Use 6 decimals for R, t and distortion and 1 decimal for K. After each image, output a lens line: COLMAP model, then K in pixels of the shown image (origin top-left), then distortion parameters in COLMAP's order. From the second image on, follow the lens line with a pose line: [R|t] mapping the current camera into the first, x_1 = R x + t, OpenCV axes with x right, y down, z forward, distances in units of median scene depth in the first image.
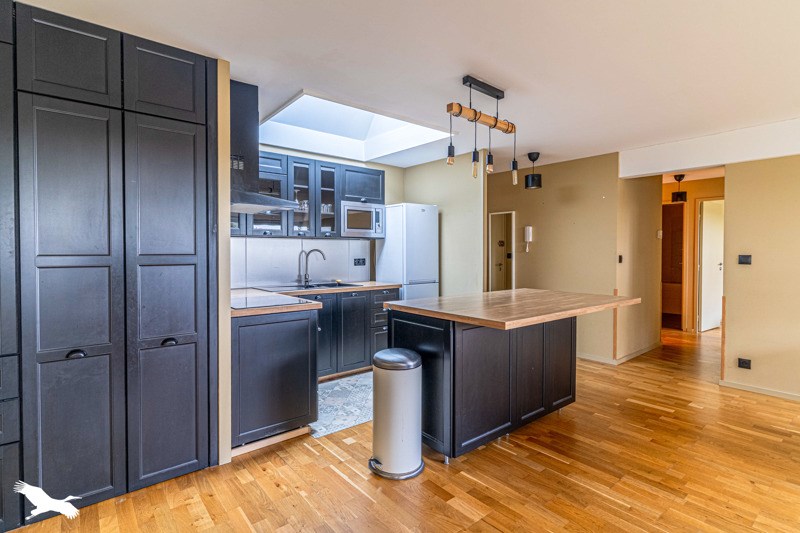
lens RADIAL K [[391.3, 0, 386.3], [0, 391.3, 261.8], [0, 0, 1]] dist [0.000352, -0.000026]
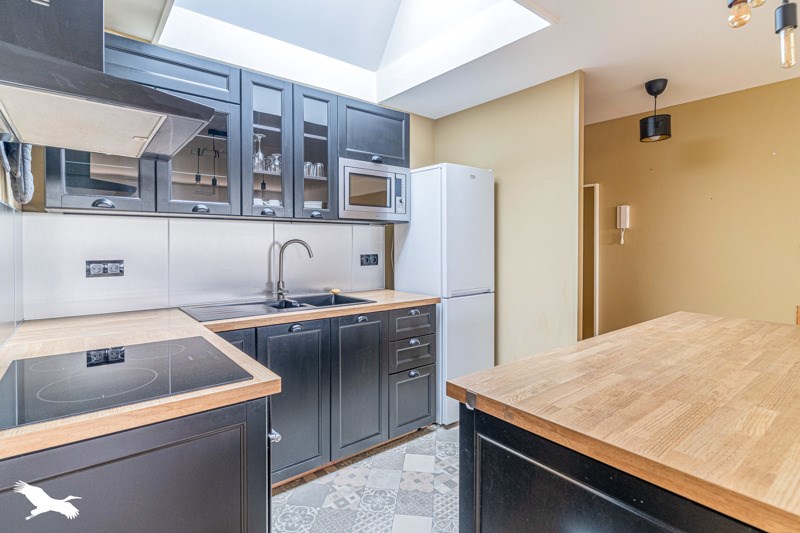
lens RADIAL K [[386.6, 0, 397.1], [0, 386.6, 251.5], [0, 0, 1]] dist [0.000405, 0.000228]
pose [[0.999834, -0.000679, 0.018187, -0.038040], [0.000796, 0.999979, -0.006460, -0.010026], [-0.018182, 0.006473, 0.999814, 0.412727]]
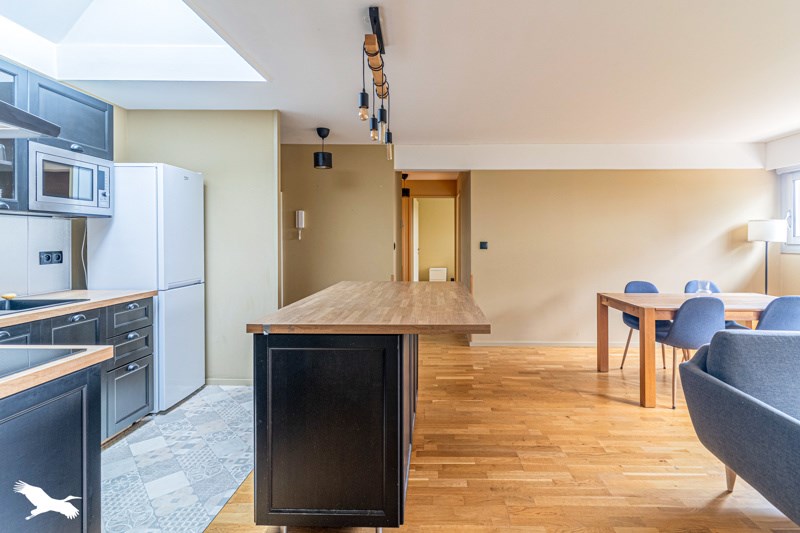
lens RADIAL K [[401.3, 0, 415.8], [0, 401.3, 241.1], [0, 0, 1]] dist [-0.000801, -0.000510]
pose [[0.631265, -0.003070, 0.775561, -0.204115], [0.019904, 0.999727, -0.012243, -0.006306], [-0.775312, 0.023166, 0.631154, 0.267268]]
